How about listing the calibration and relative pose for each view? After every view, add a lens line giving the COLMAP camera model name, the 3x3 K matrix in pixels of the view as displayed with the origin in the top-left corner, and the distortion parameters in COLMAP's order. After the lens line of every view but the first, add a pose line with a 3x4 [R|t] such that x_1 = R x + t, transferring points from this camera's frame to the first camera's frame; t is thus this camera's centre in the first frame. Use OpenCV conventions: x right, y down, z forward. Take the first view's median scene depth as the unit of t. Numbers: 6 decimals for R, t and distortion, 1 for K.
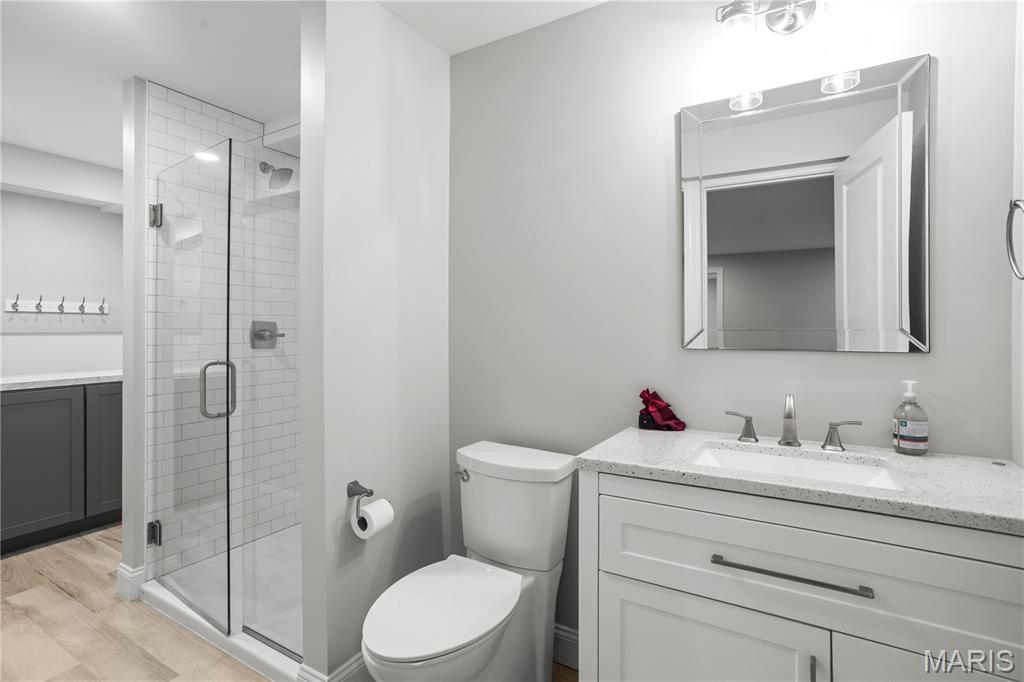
lens RADIAL K [[503.4, 0, 520.4], [0, 503.4, 334.3], [0, 0, 1]] dist [-0.030601, 0.016726]
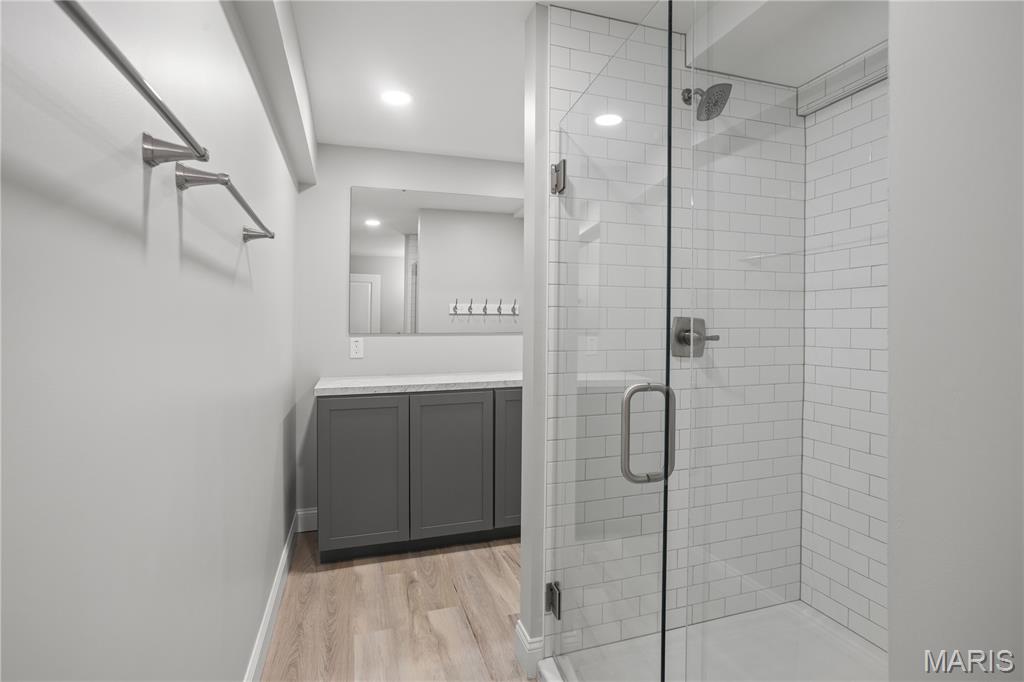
lens RADIAL K [[503.4, 0, 512.0], [0, 503.4, 341.1], [0, 0, 1]] dist [-0.030601, 0.016726]
pose [[0.753593, 0.014000, -0.657192, -0.279462], [-0.005690, 0.999875, 0.014774, -0.002460], [0.657316, -0.007394, 0.753579, 0.374375]]
